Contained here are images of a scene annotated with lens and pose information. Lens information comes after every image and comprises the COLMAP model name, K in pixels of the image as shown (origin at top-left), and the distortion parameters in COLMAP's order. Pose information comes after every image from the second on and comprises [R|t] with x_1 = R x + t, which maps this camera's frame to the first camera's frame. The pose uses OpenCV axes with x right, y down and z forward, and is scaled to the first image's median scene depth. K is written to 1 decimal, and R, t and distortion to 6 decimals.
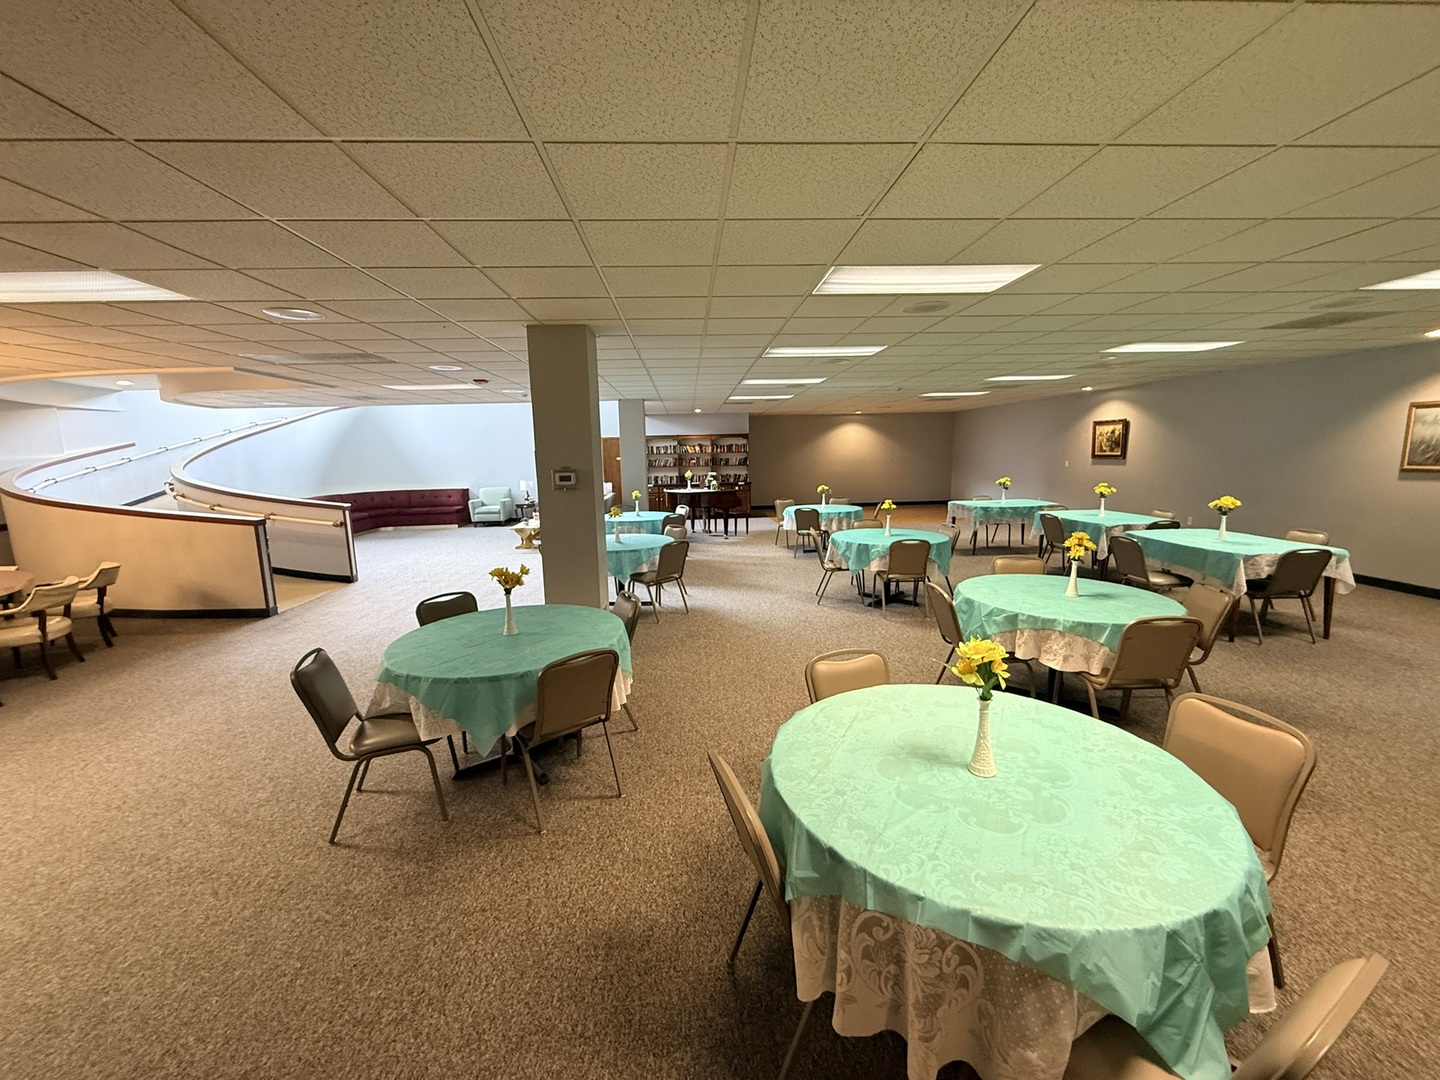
lens RADIAL K [[573.5, 0, 714.3], [0, 573.5, 539.2], [0, 0, 1]] dist [0.000298, -0.000127]
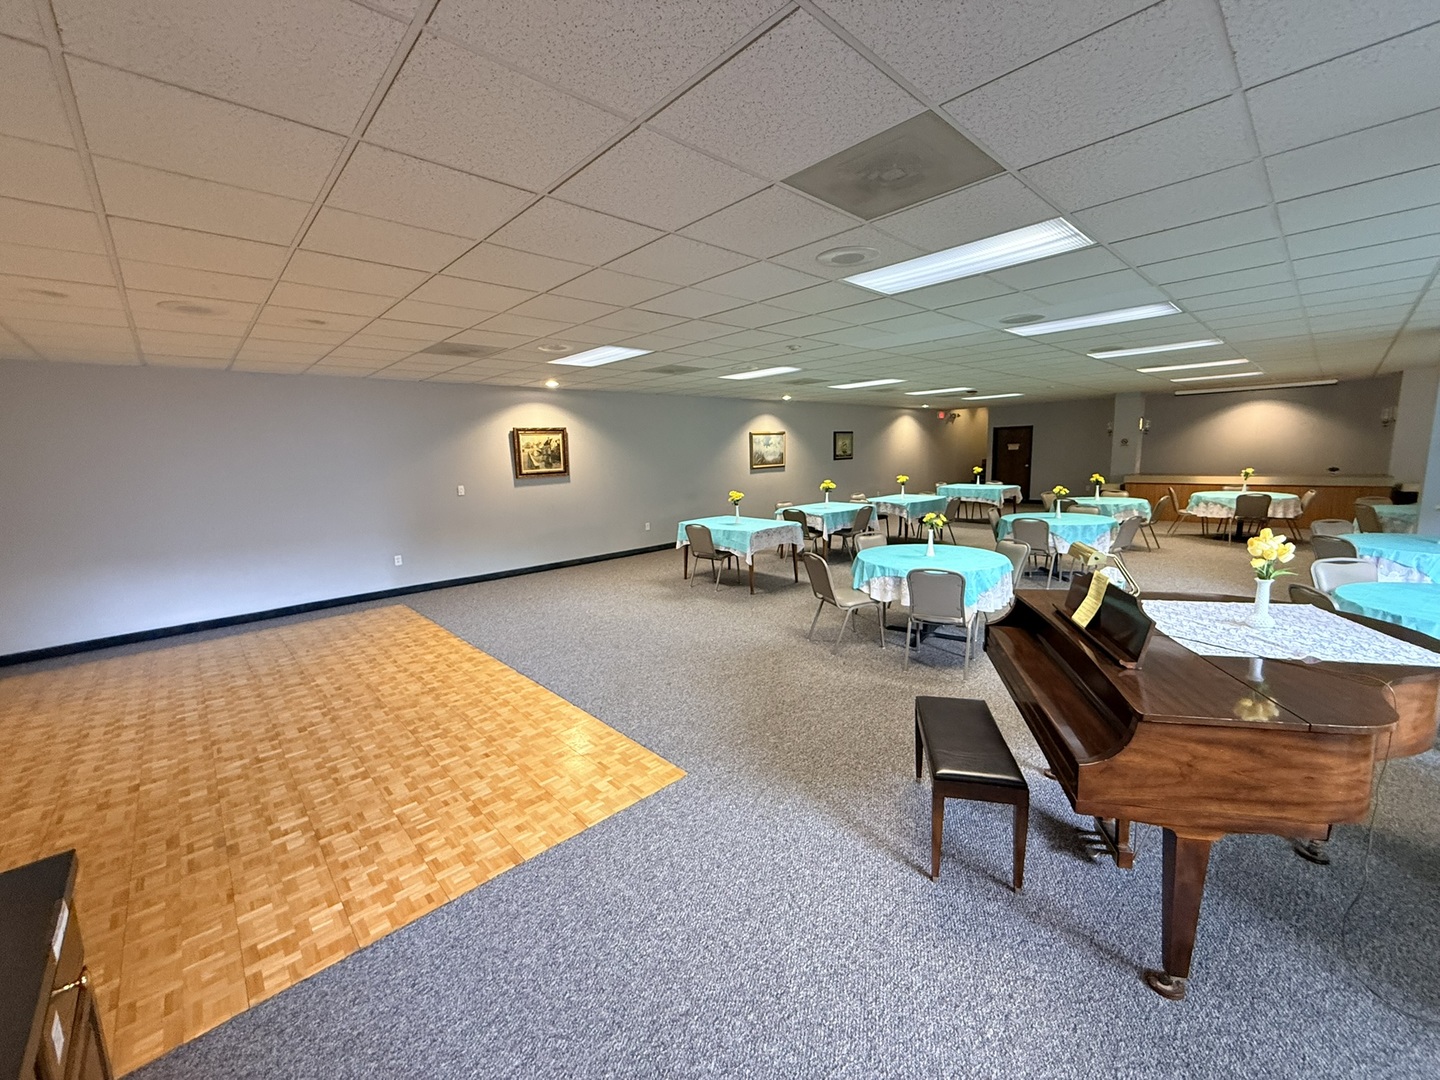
lens RADIAL K [[573.5, 0, 714.3], [0, 573.5, 539.2], [0, 0, 1]] dist [0.000298, -0.000127]
pose [[-0.642479, -0.070442, 0.763058, -0.079153], [0.161098, 0.961097, 0.224365, -0.201885], [-0.749178, 0.267077, -0.606137, 1.359215]]
